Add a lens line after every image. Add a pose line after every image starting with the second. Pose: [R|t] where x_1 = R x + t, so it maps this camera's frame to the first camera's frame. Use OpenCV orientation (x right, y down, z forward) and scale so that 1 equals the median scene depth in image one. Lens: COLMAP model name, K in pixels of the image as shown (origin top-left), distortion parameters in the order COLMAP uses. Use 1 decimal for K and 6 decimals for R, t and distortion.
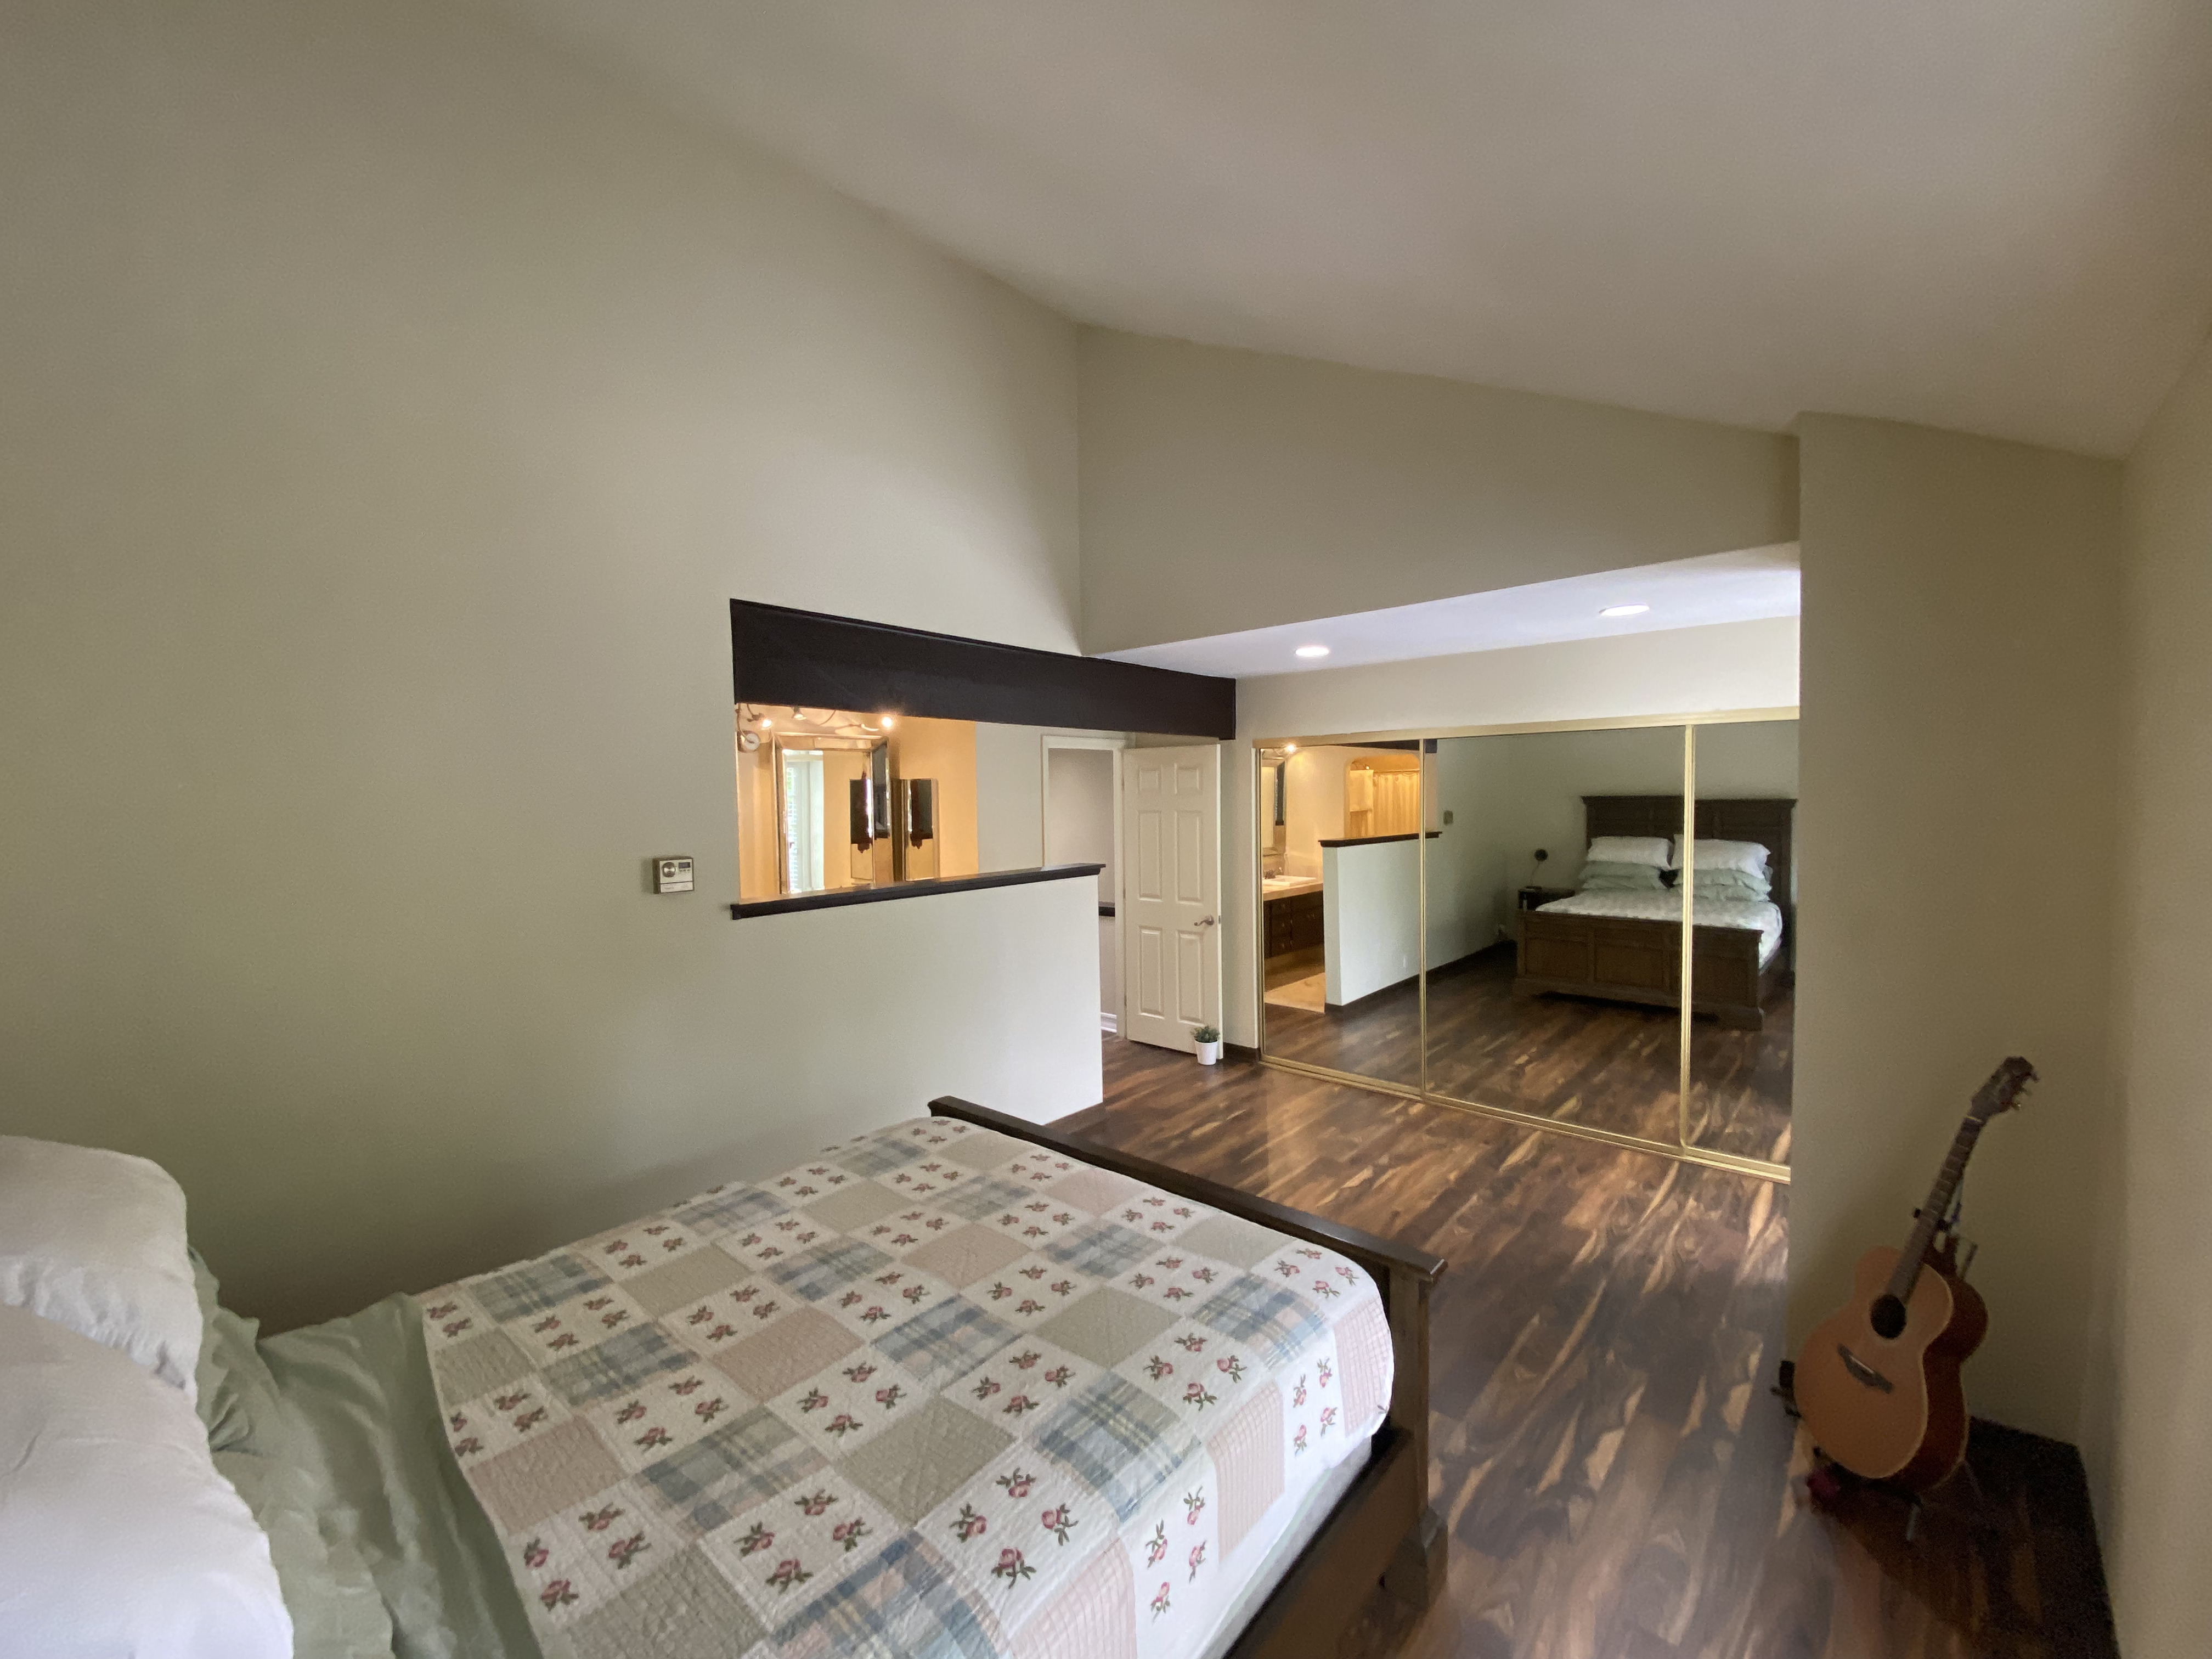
lens RADIAL K [[894.3, 0, 1109.7], [0, 894.3, 828.7], [0, 0, 1]] dist [0.015888, -0.018192]
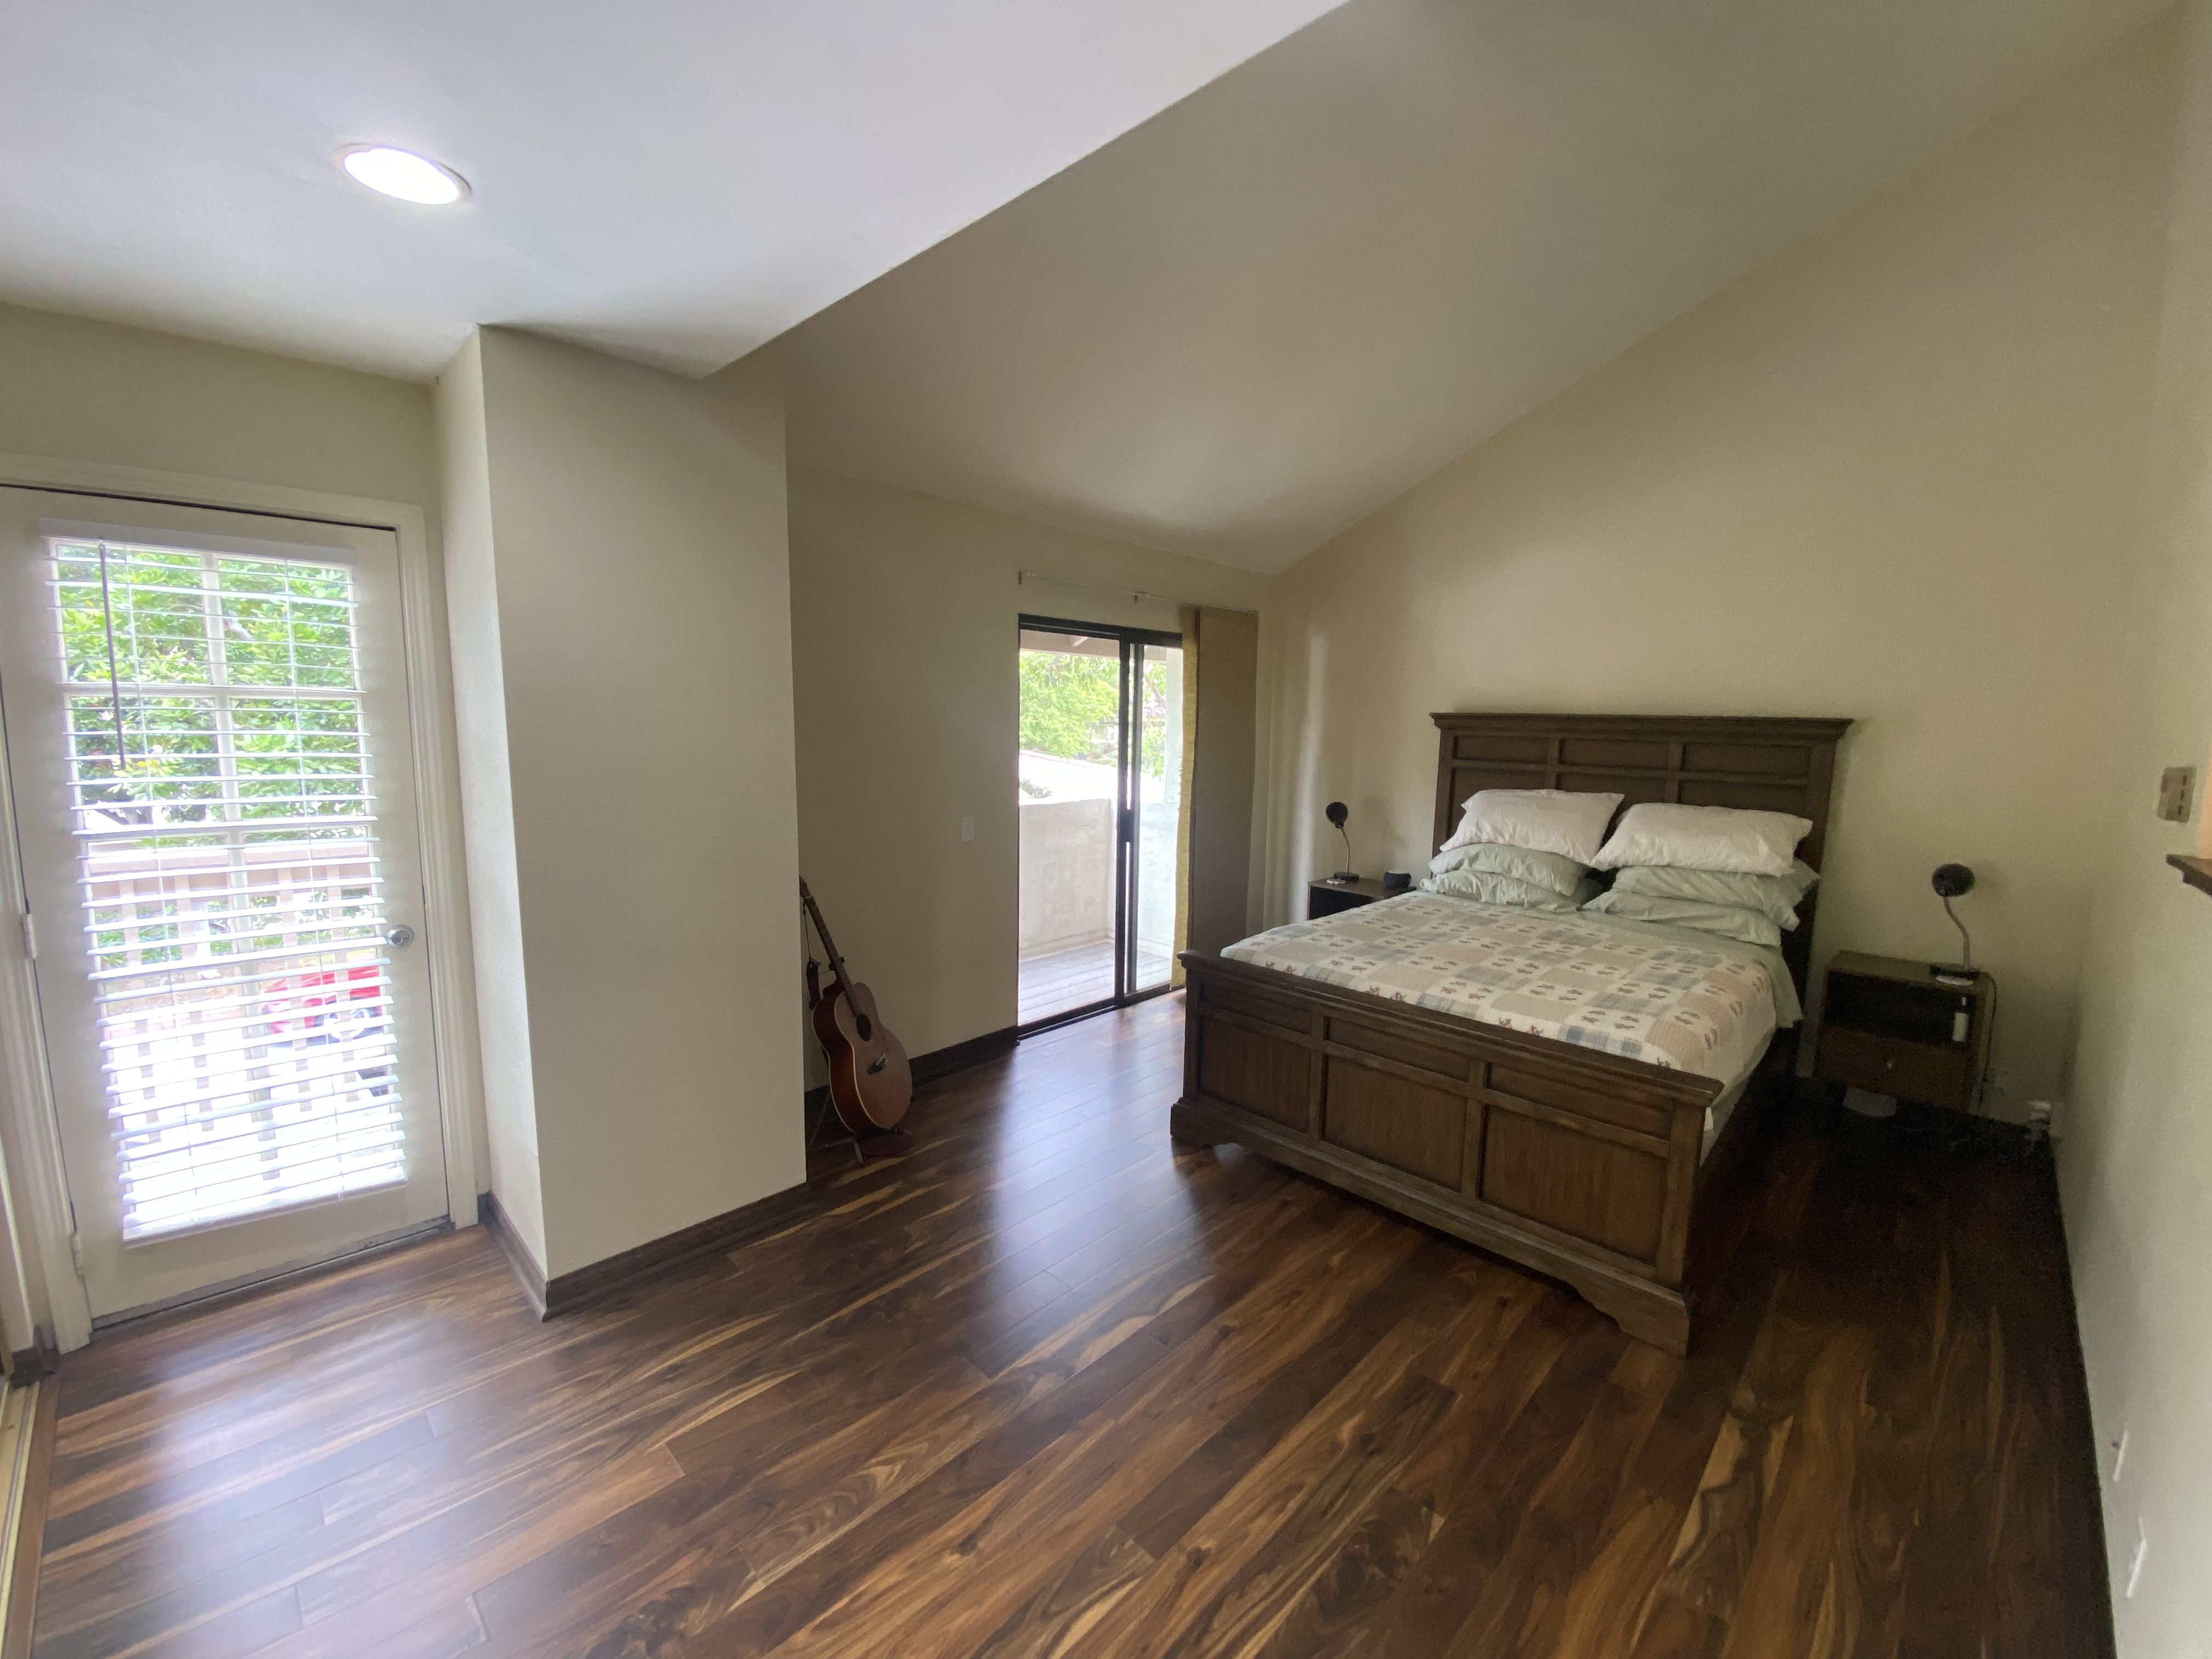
lens RADIAL K [[894.3, 0, 1096.4], [0, 894.3, 833.4], [0, 0, 1]] dist [0.015888, -0.018192]
pose [[-0.998517, -0.014604, 0.052441, 0.454372], [-0.005668, 0.986000, 0.166652, -0.038715], [-0.054141, 0.166107, -0.984620, 2.730763]]
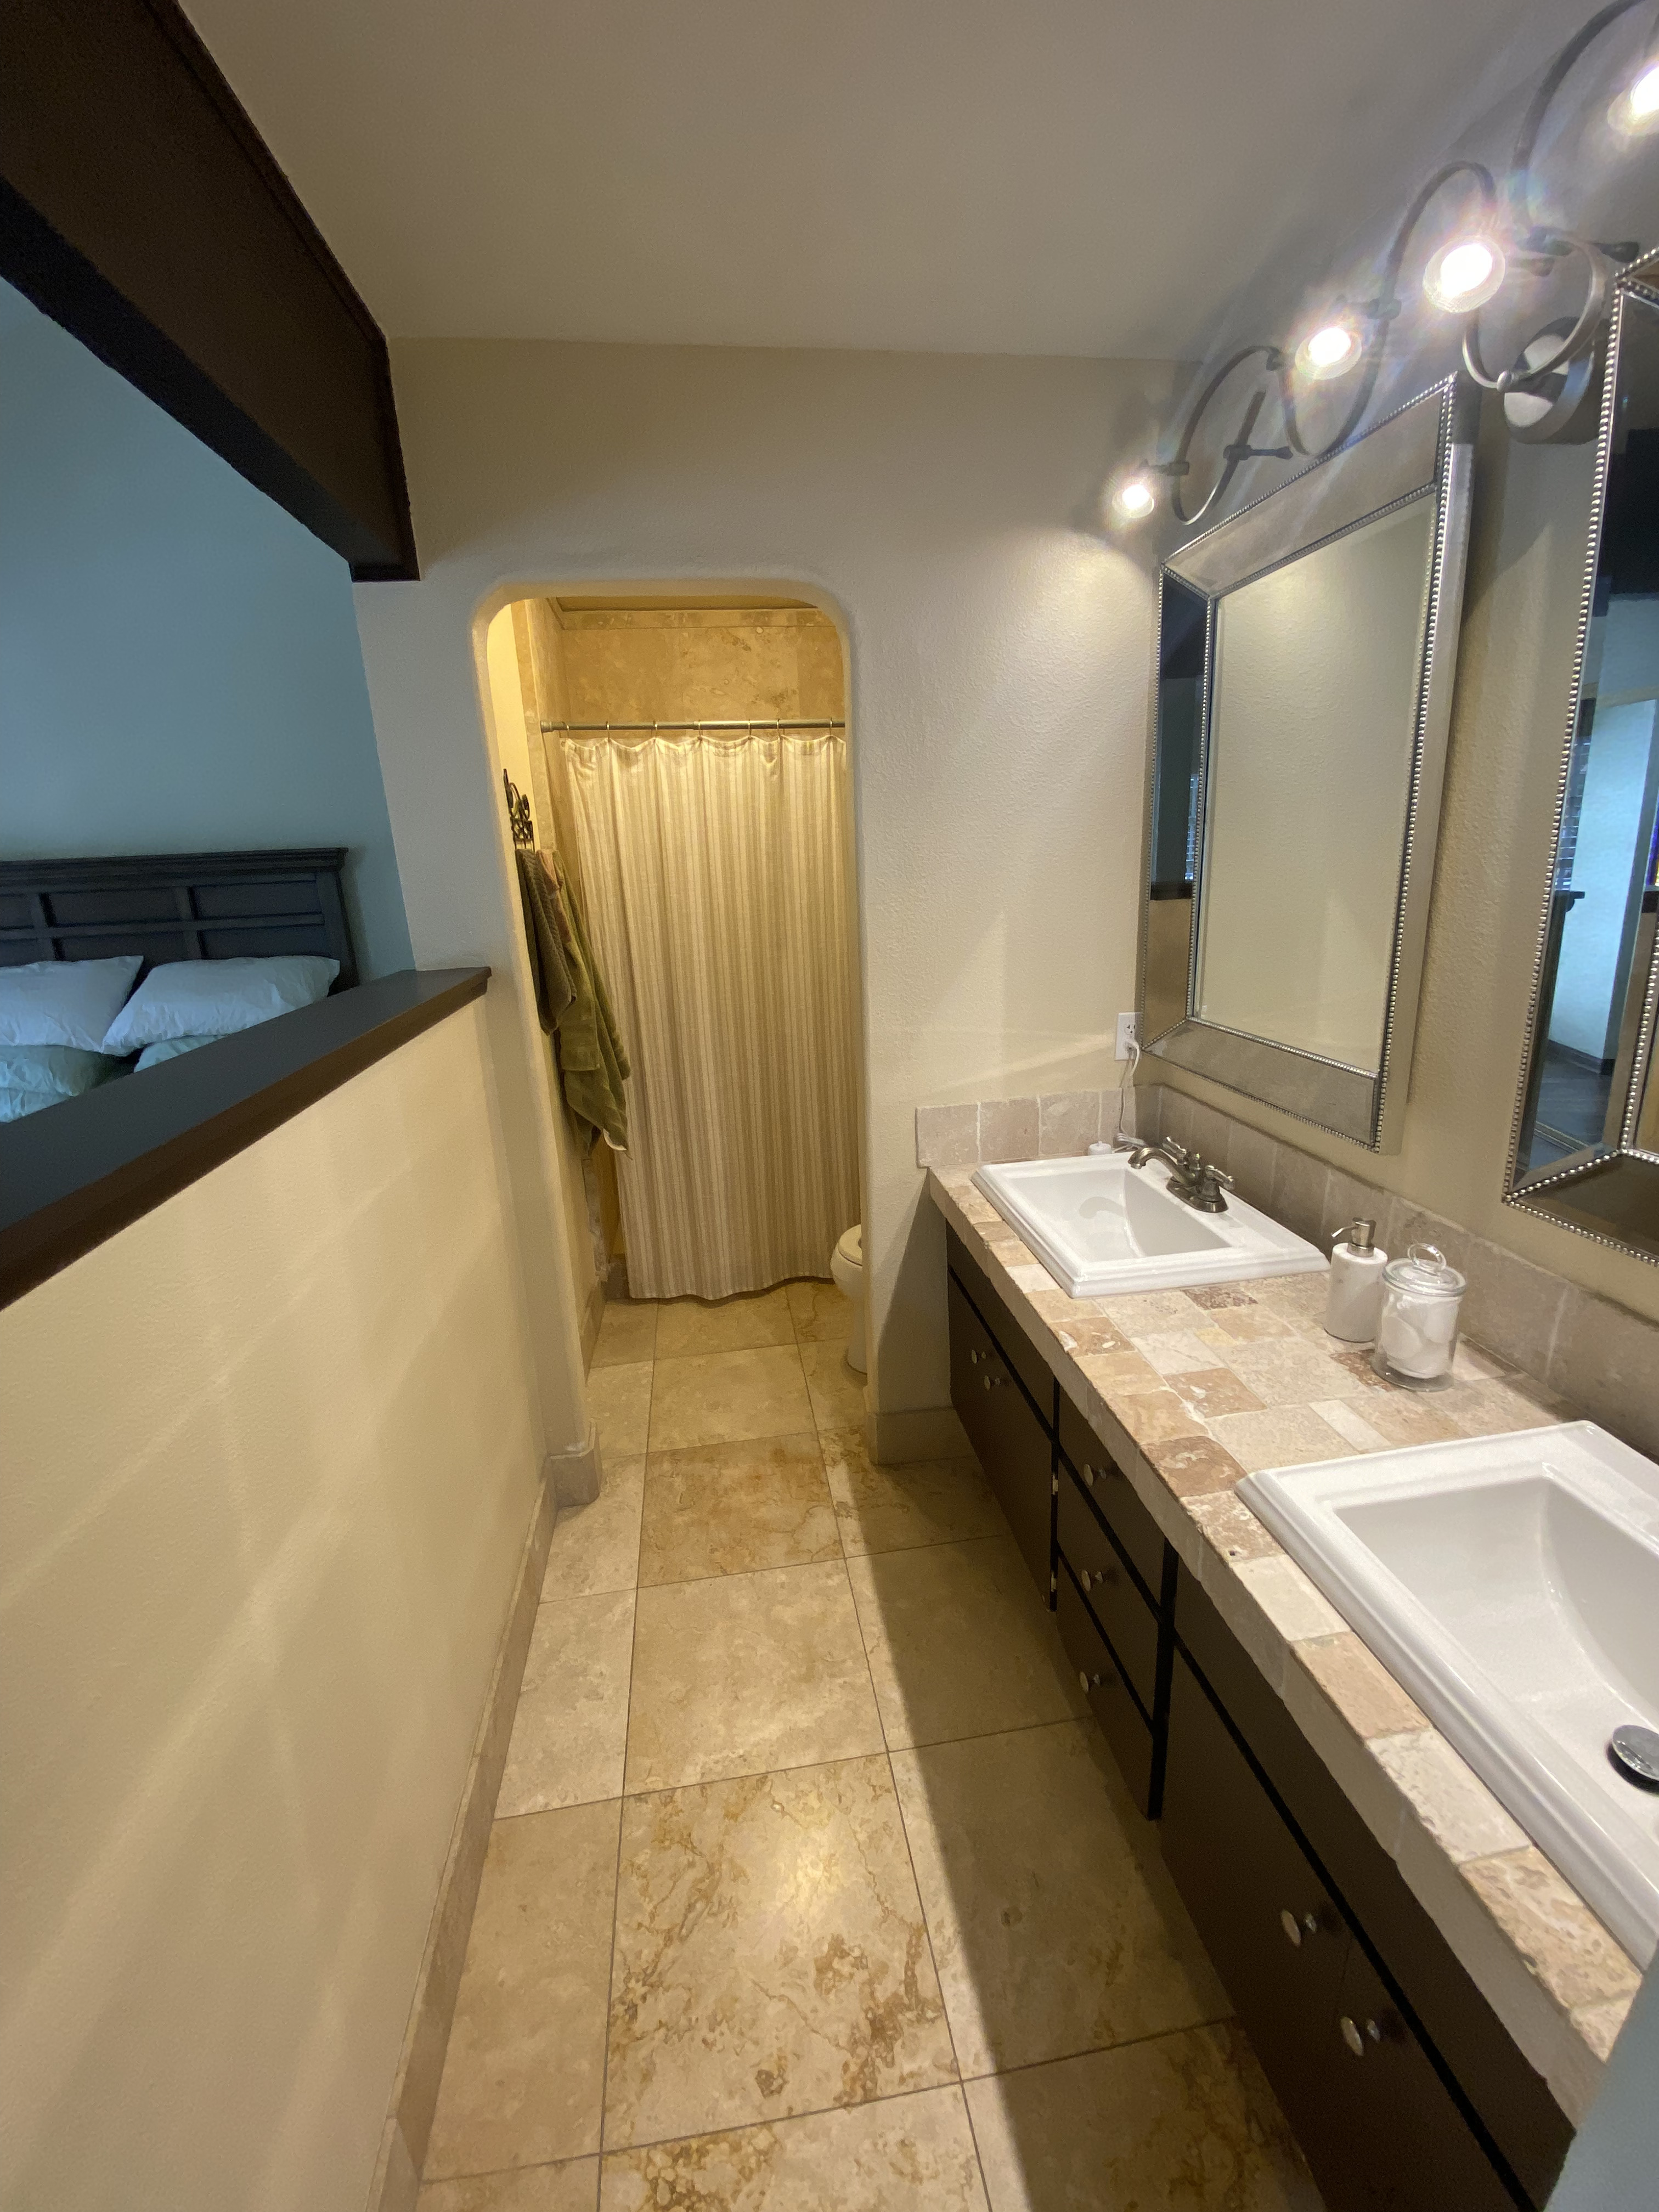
lens RADIAL K [[894.3, 0, 819.9], [0, 894.3, 1094.3], [0, 0, 1]] dist [0.015888, -0.018192]
pose [[-0.653815, 0.238771, -0.717993, -0.263677], [0.023013, 0.954741, 0.296546, -0.009996], [0.756304, 0.177363, -0.629719, 2.684461]]
